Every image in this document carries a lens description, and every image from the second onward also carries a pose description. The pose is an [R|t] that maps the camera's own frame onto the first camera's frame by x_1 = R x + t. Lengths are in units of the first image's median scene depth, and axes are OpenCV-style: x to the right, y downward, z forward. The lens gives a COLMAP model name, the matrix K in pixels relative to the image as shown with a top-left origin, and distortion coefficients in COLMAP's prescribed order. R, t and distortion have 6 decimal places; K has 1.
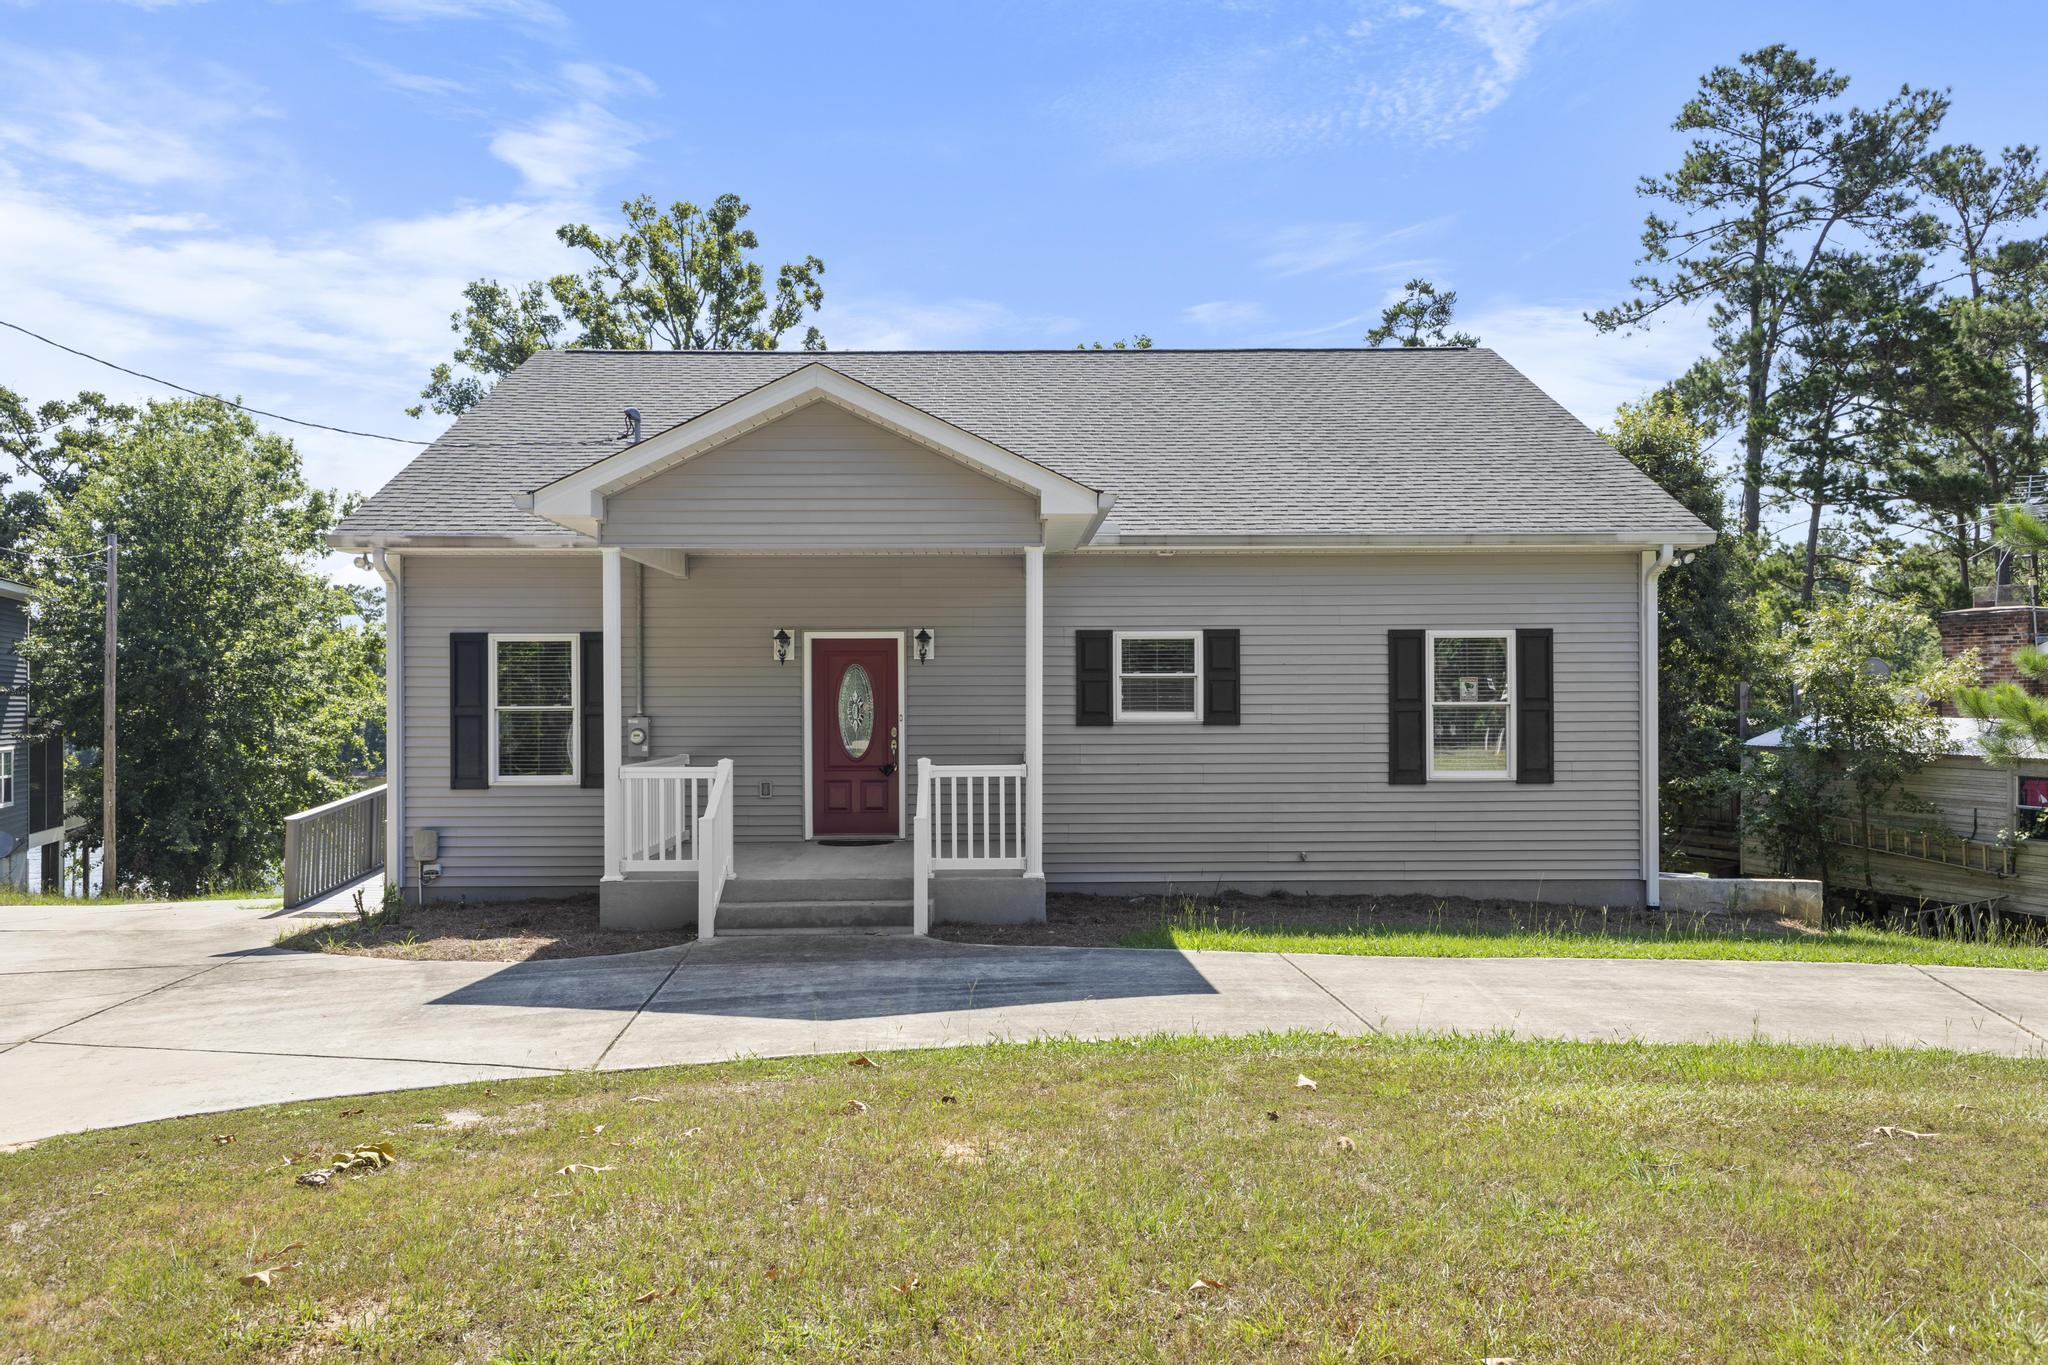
lens RADIAL K [[1560.6, 0, 1024.0], [0, 1560.6, 682.5], [0, 0, 1]] dist [0.027440, -0.009492]
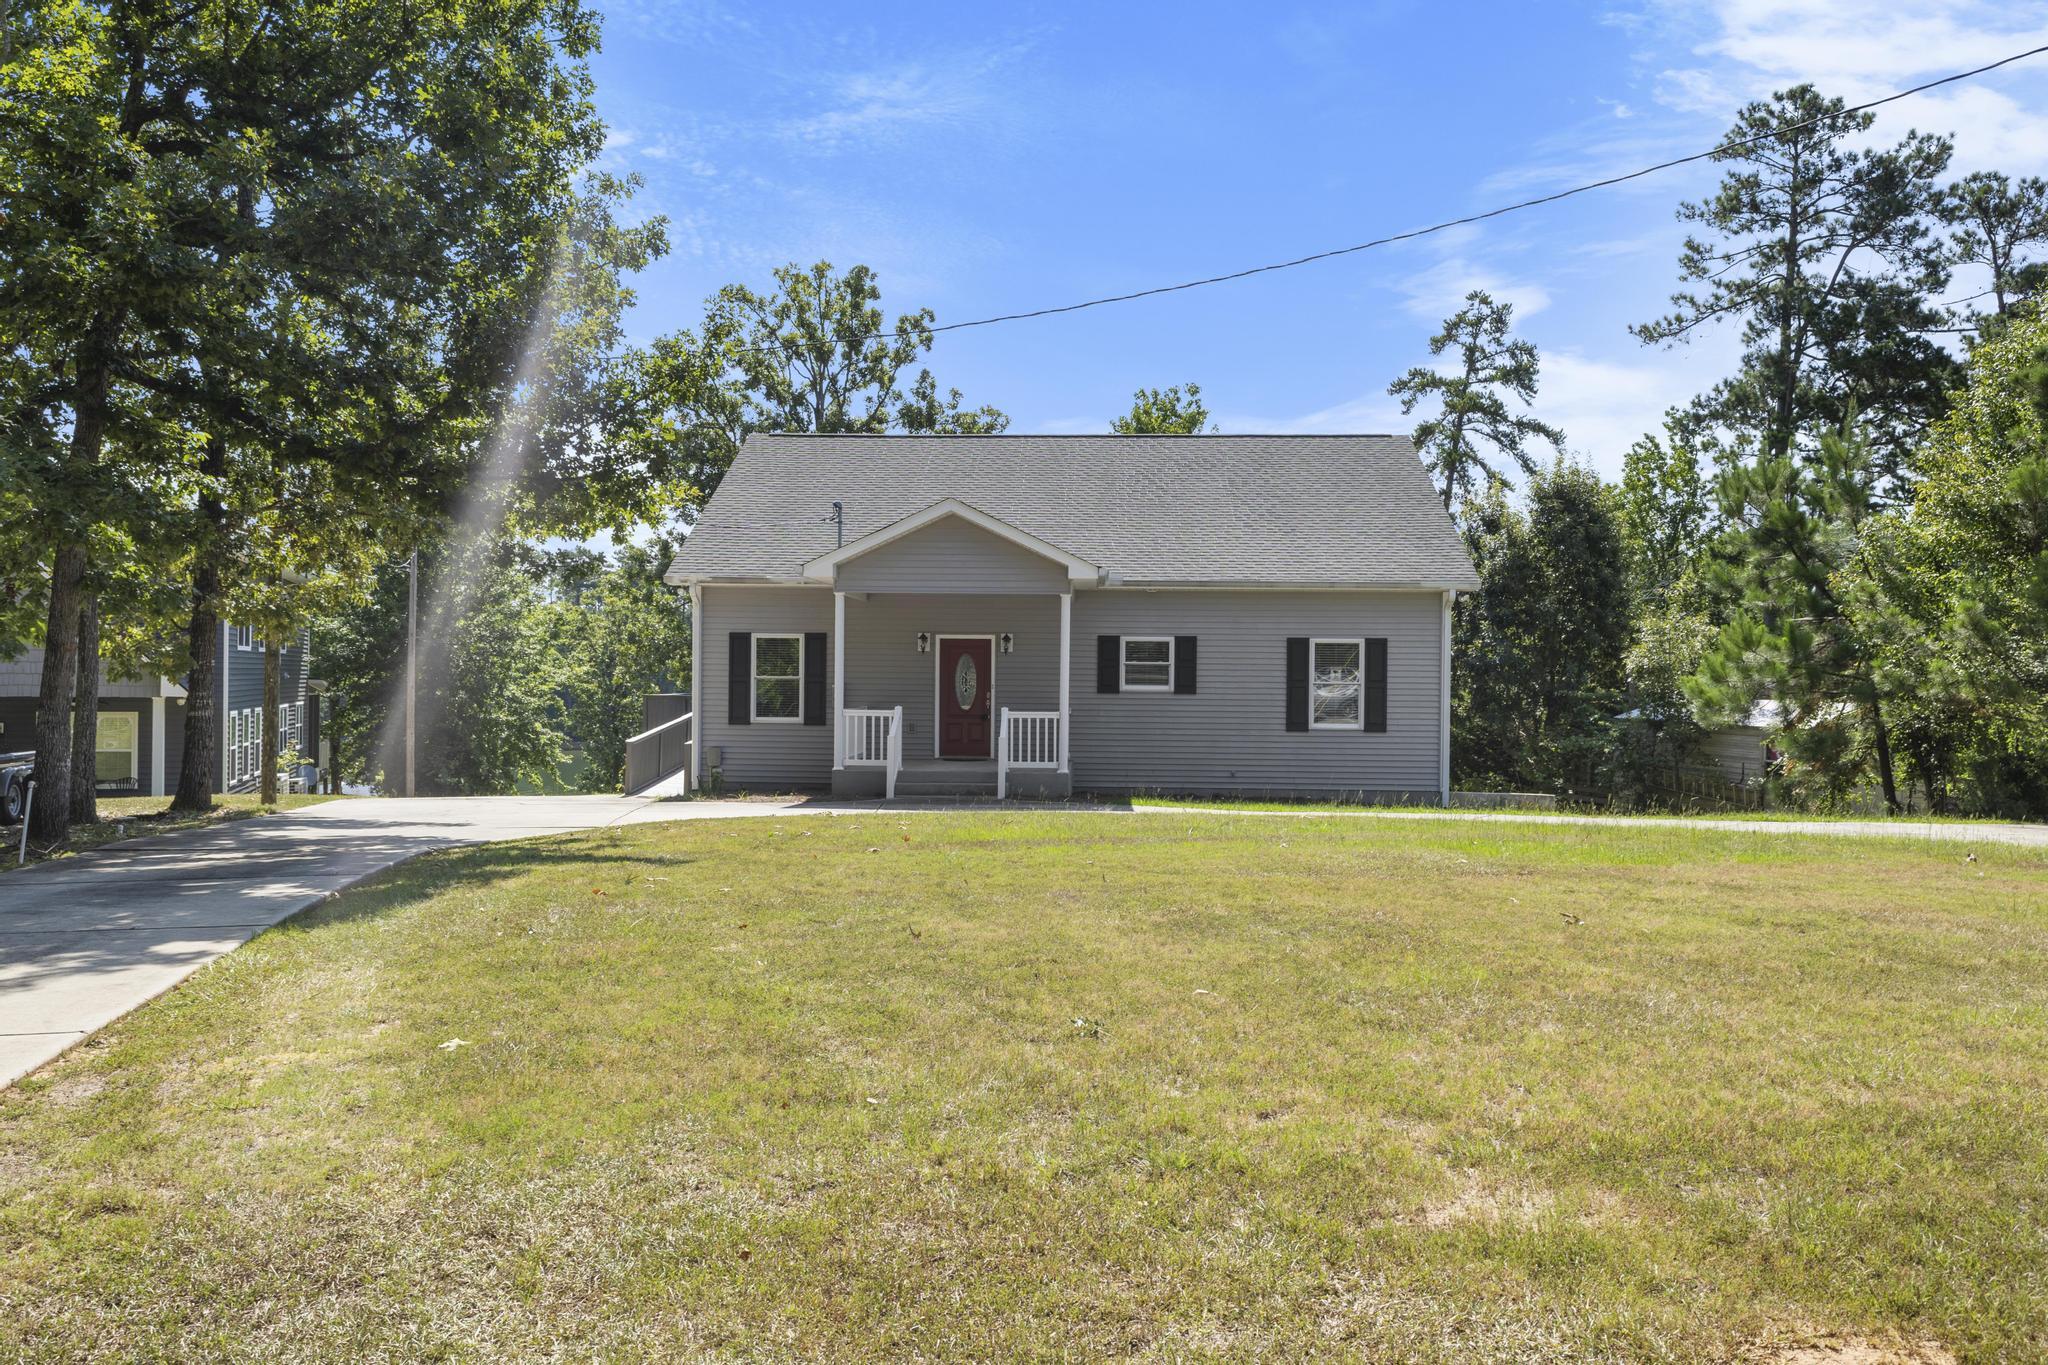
lens RADIAL K [[1751.7, 0, 1024.0], [0, 1751.7, 682.5], [0, 0, 1]] dist [0.035830, -0.063910]
pose [[0.998039, 0.015552, -0.060638, 0.028919], [-0.014634, 0.999772, 0.015550, -0.004801], [0.060866, -0.014632, 0.998039, -0.367705]]
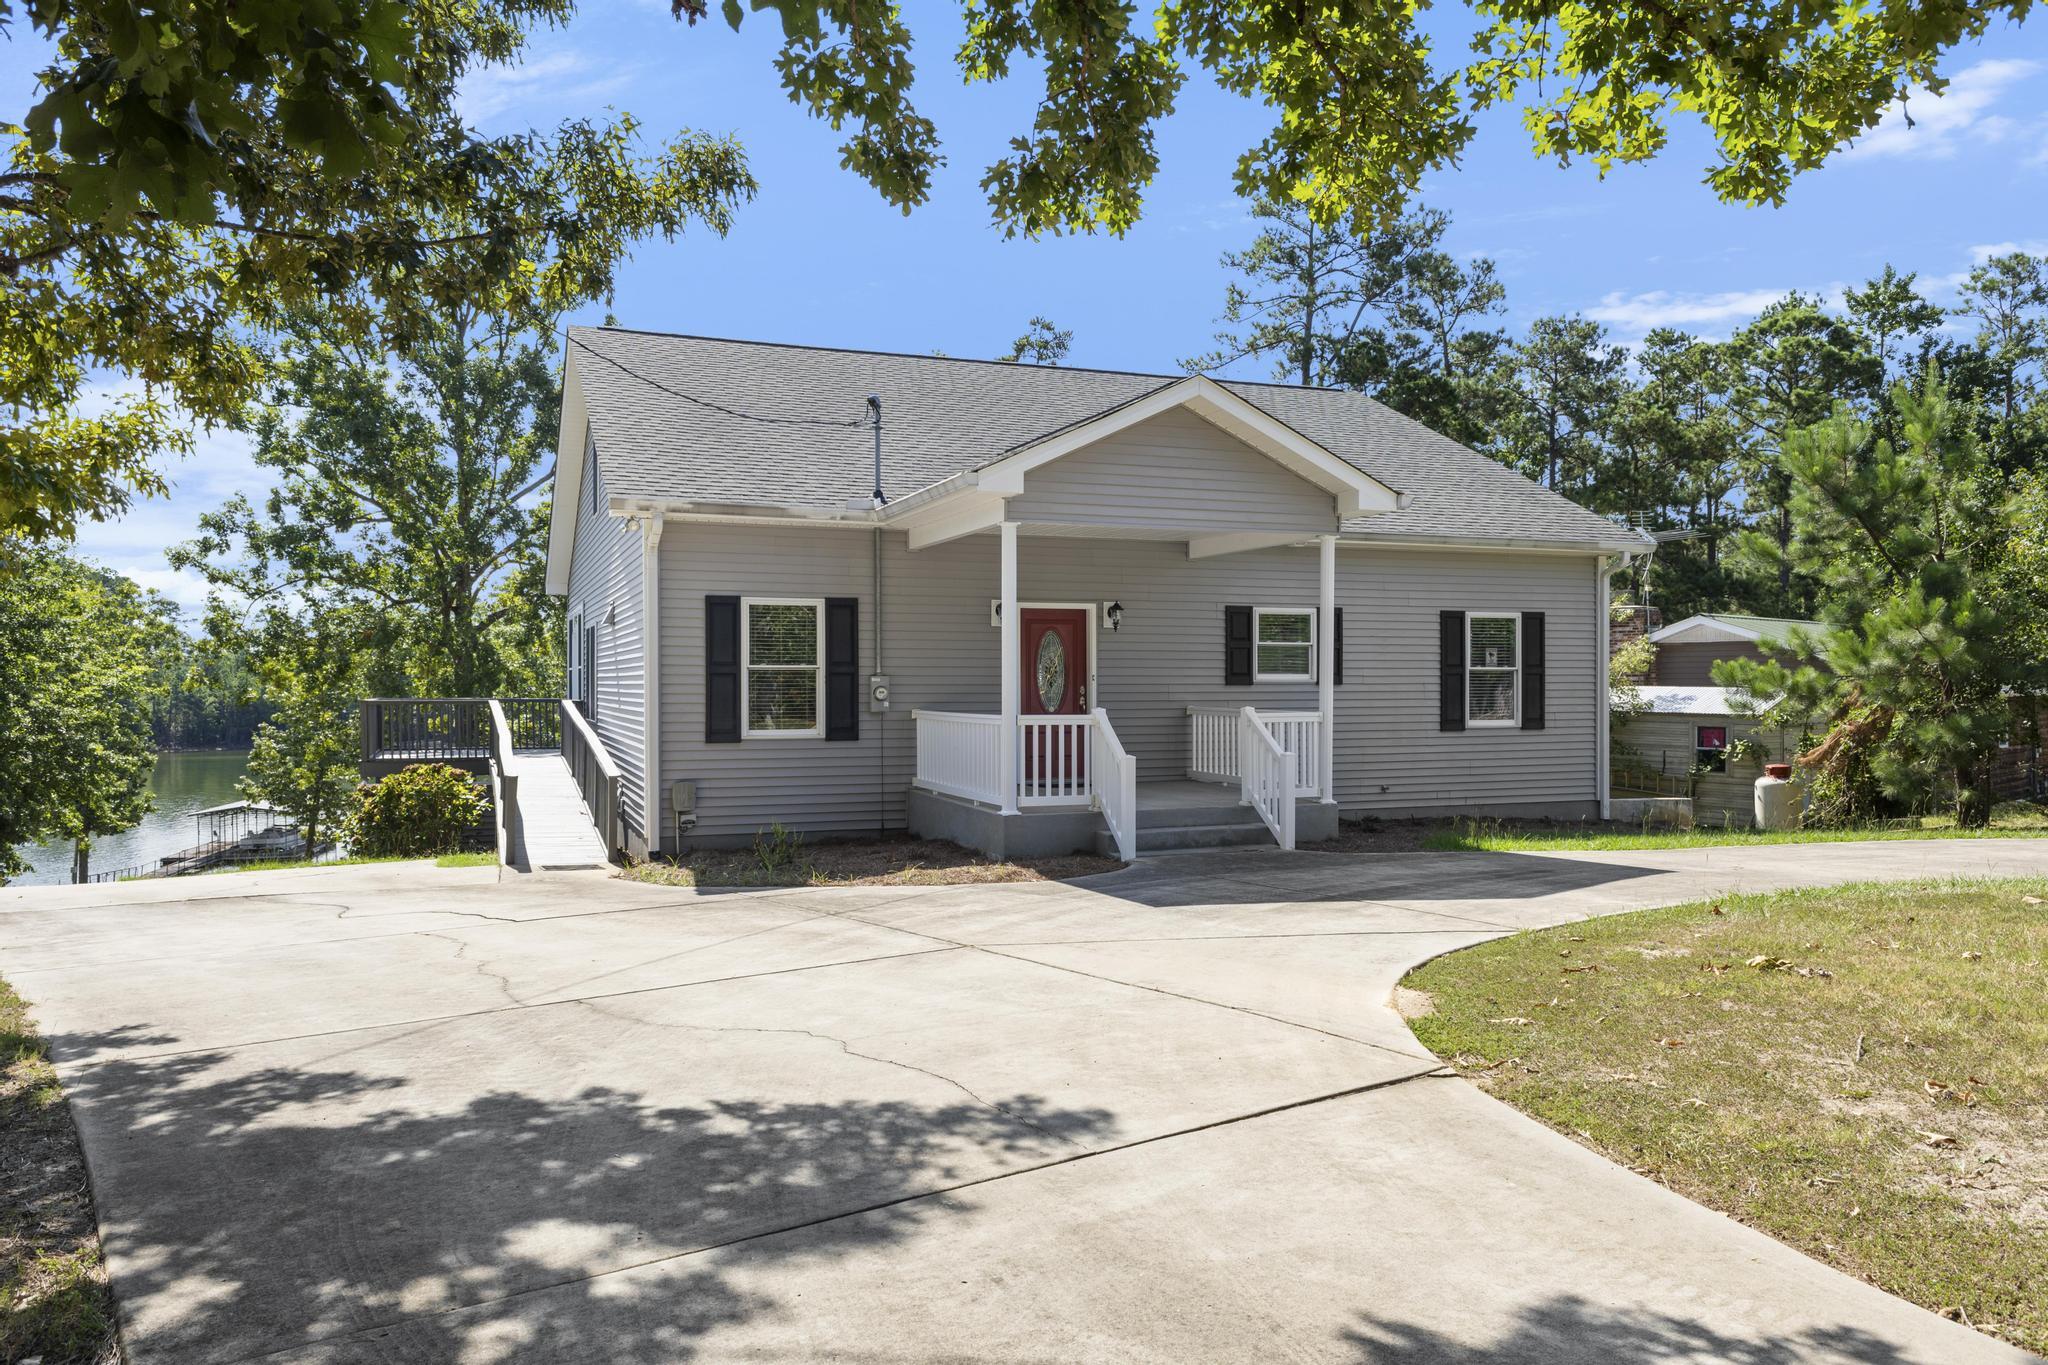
lens RADIAL K [[1420.5, 0, 1024.0], [0, 1420.5, 682.5], [0, 0, 1]] dist [0.036167, 0.000125]
pose [[0.938280, 0.003079, 0.345862, -0.207465], [-0.006897, 0.999928, 0.009807, 0.006790], [-0.345807, -0.011587, 0.938234, 0.009447]]
